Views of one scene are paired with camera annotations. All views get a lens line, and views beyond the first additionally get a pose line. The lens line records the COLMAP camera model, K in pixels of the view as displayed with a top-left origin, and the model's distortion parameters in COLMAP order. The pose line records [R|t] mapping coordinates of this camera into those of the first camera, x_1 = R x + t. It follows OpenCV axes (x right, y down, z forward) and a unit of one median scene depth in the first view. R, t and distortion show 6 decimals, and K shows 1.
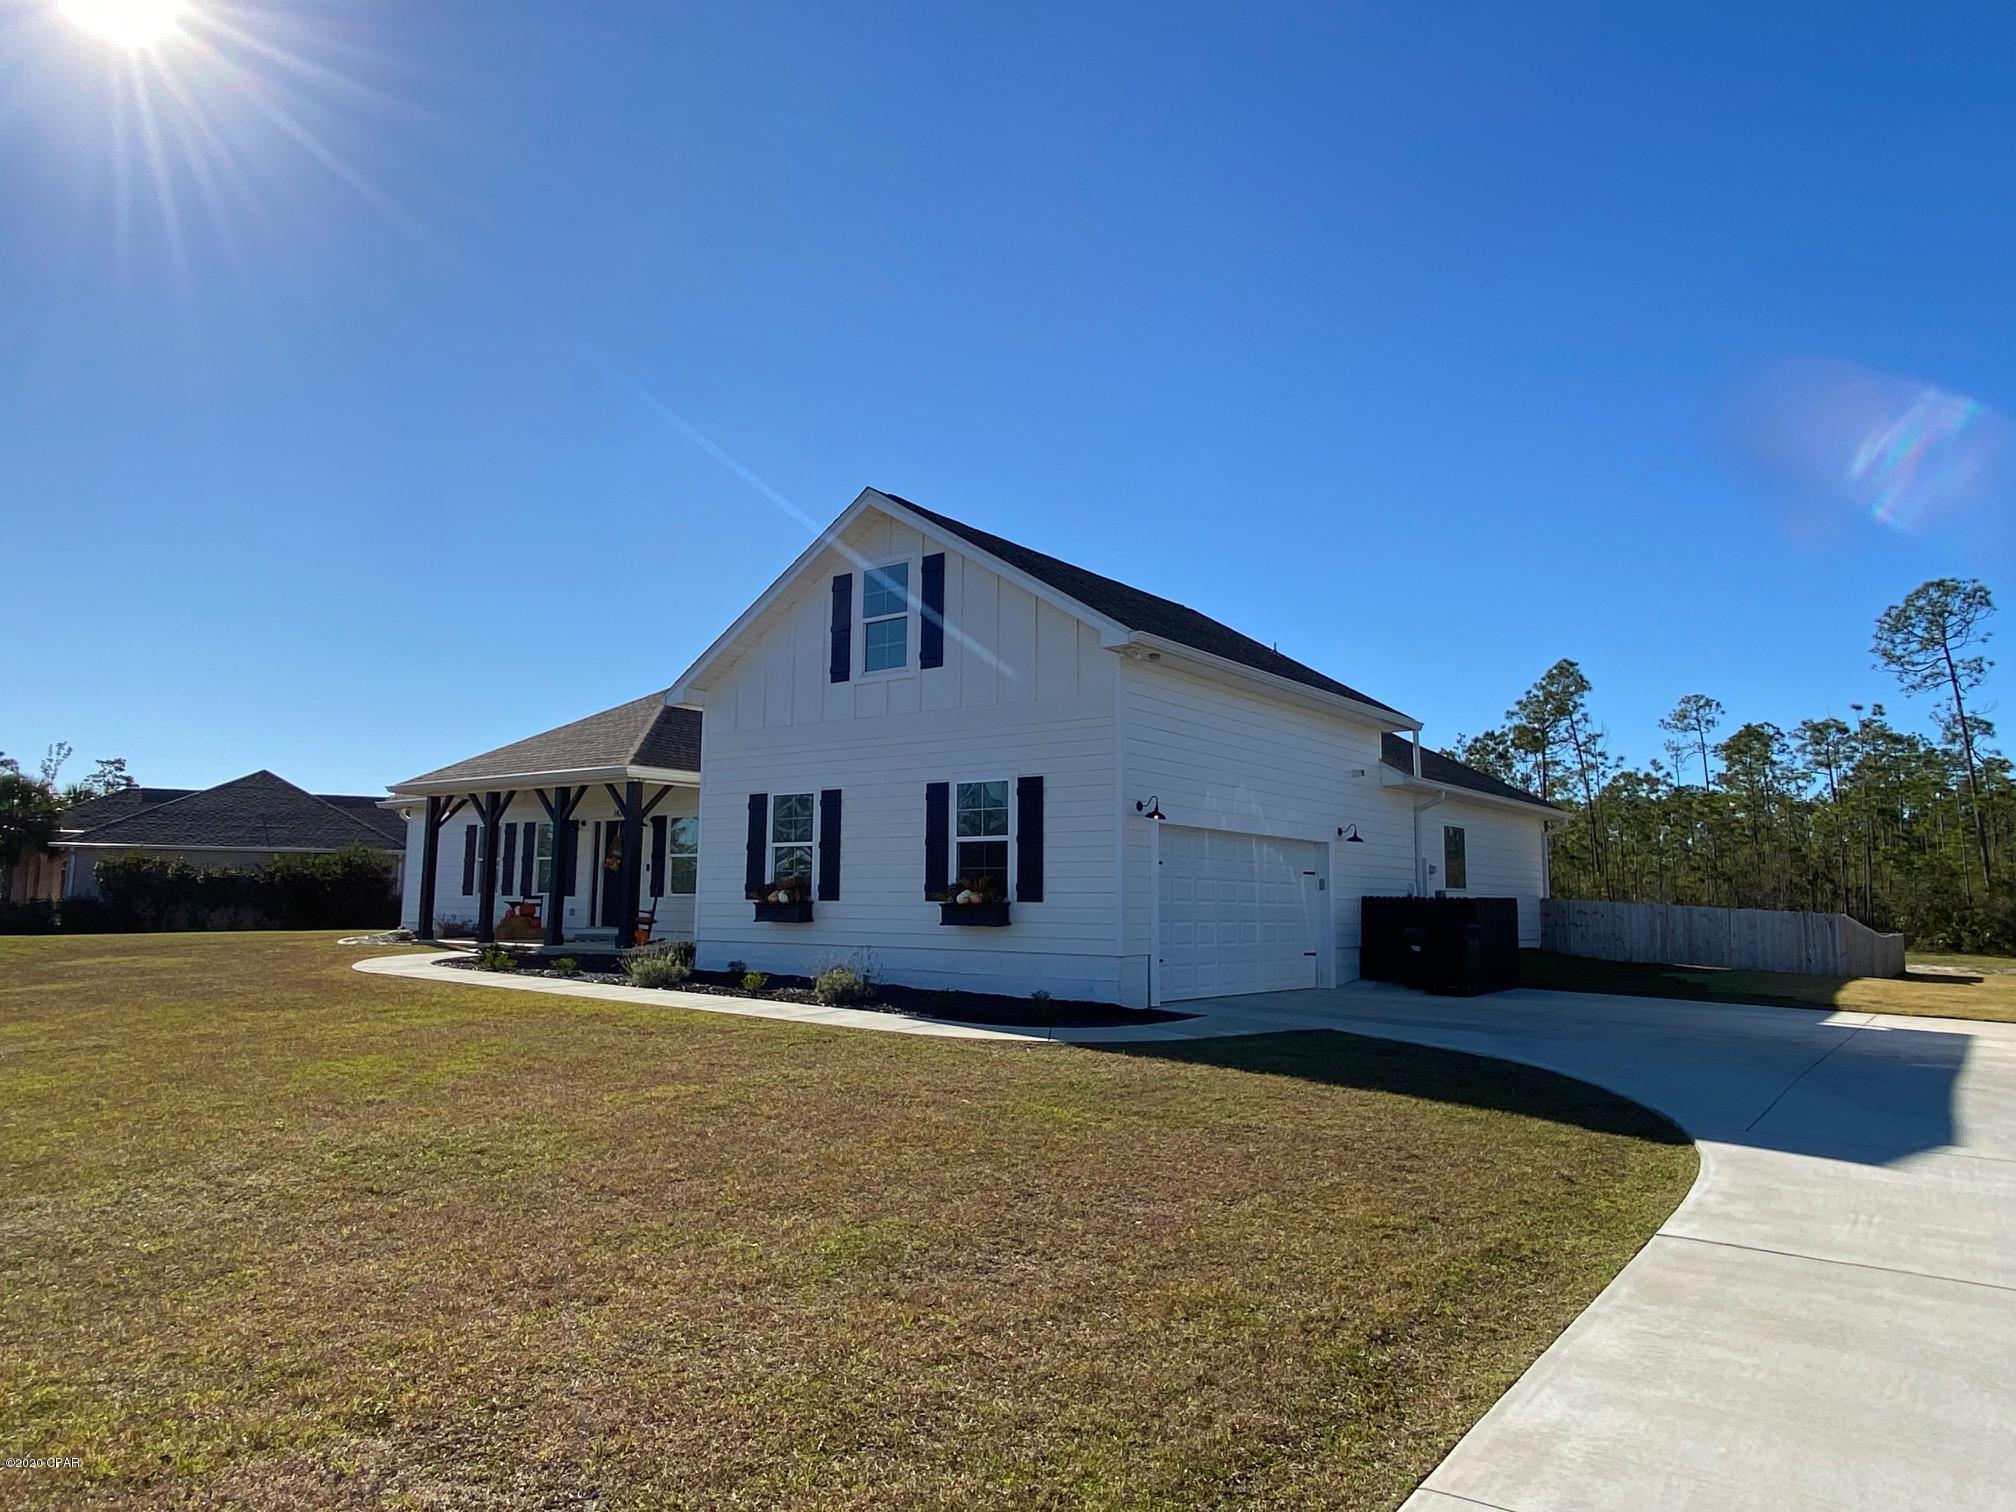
lens RADIAL K [[1332.6, 0, 1008.0], [0, 1332.6, 756.0], [0, 0, 1]] dist [0.001063, 0.000225]
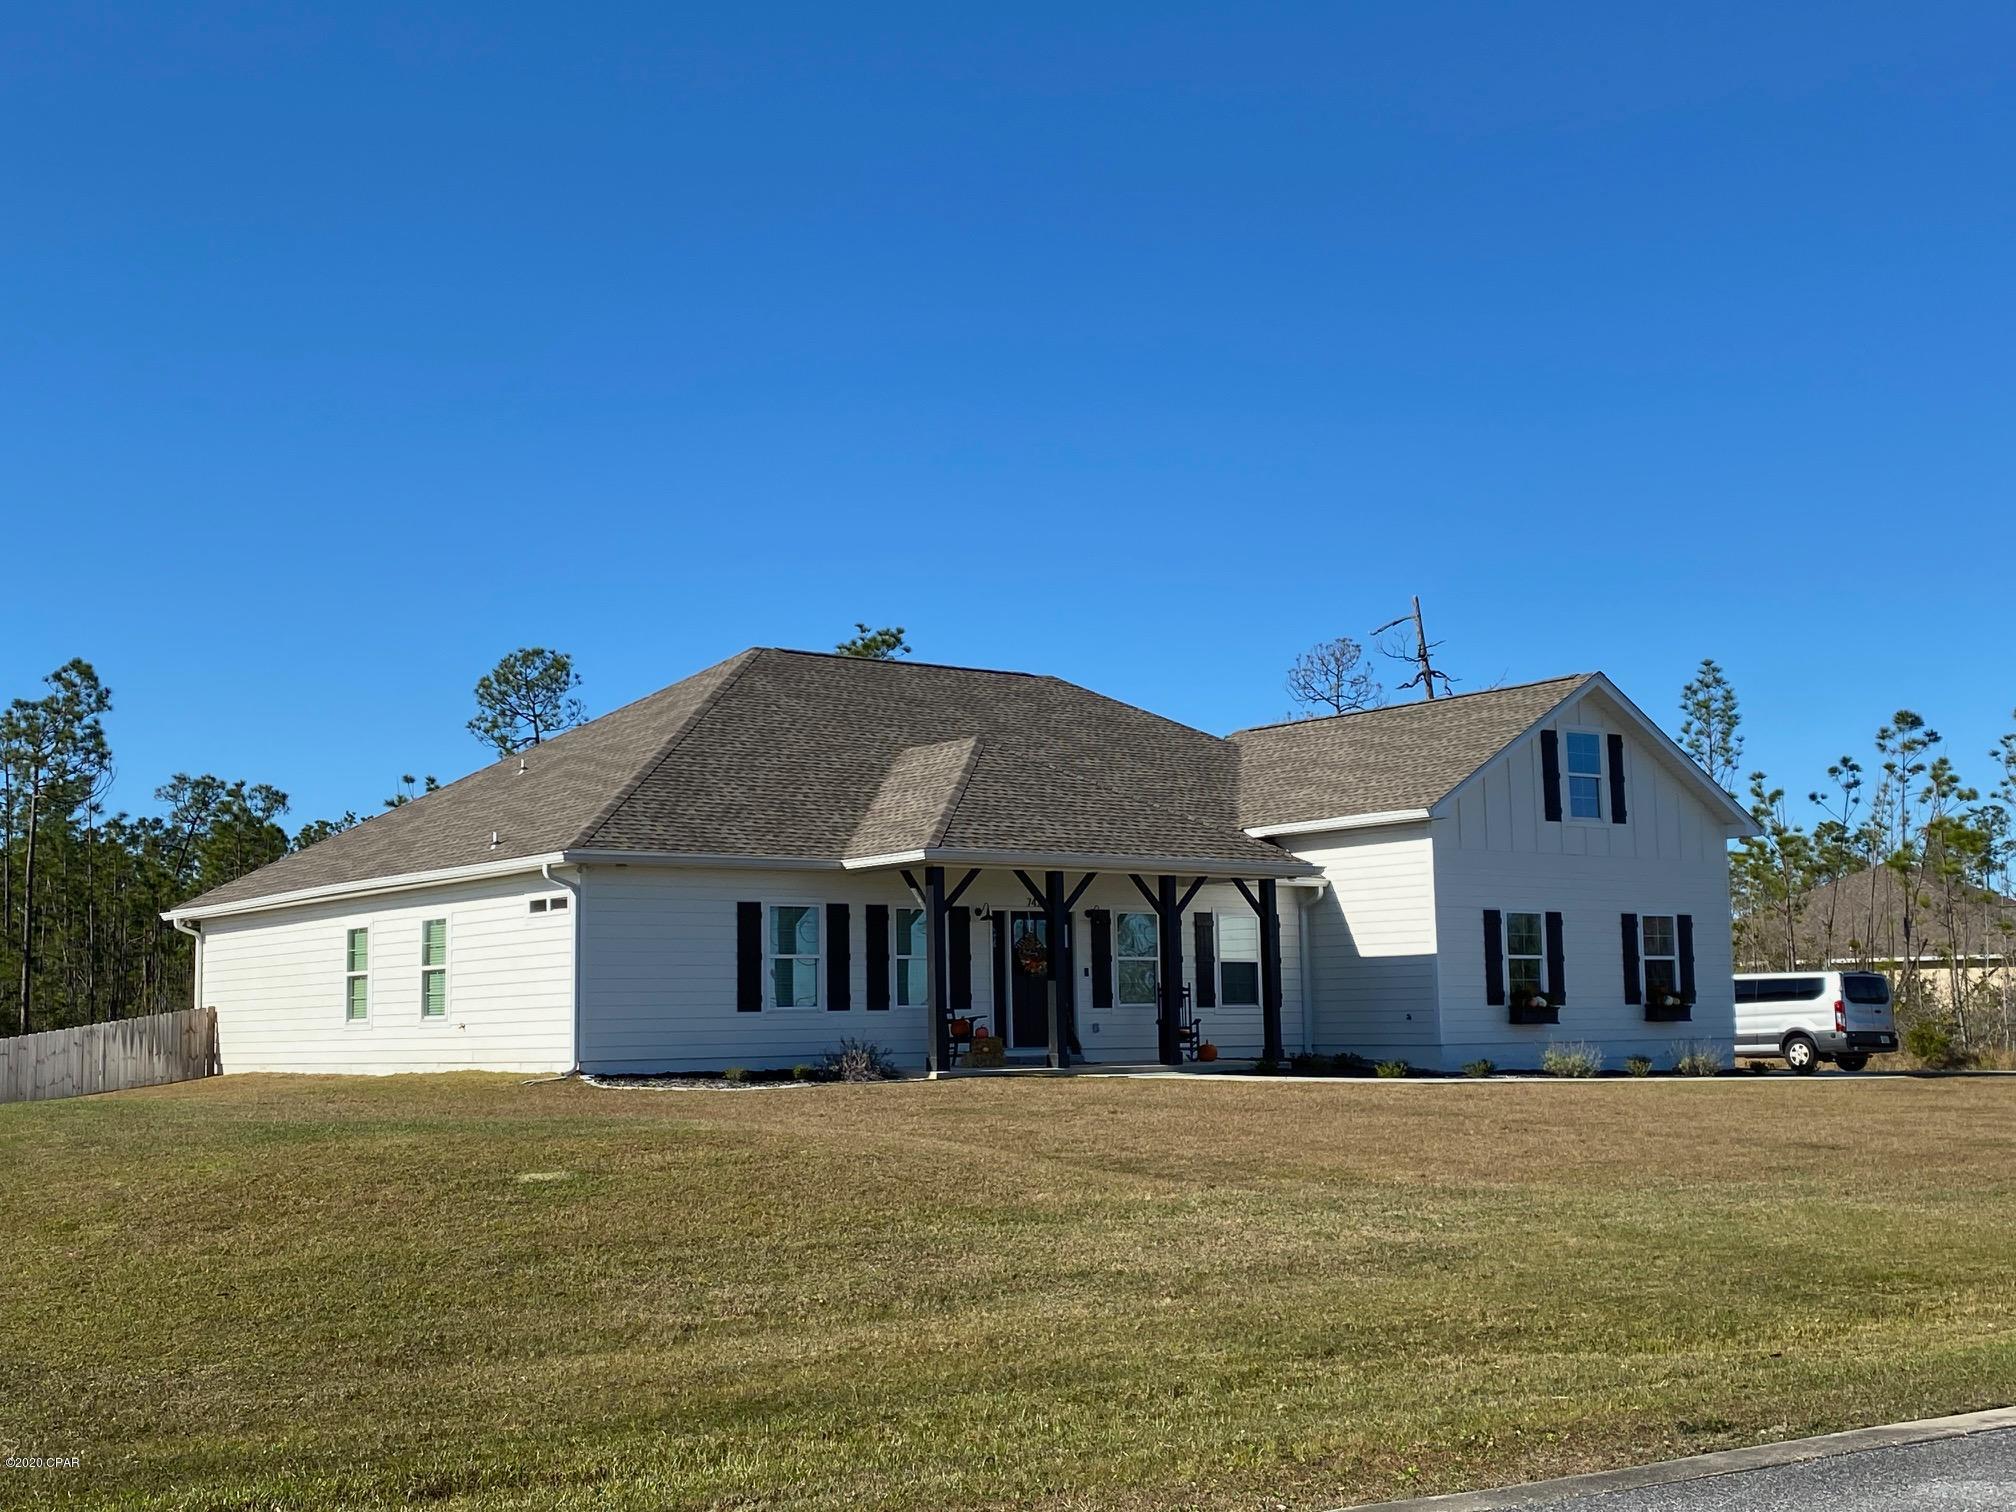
lens RADIAL K [[2345.3, 0, 1008.0], [0, 2345.3, 756.0], [0, 0, 1]] dist [-0.247665, -0.004178]
pose [[0.309750, 0.100722, 0.945468, -2.209578], [-0.091333, 0.992927, -0.075855, 0.086695], [-0.946421, -0.062856, 0.316758, 0.803495]]
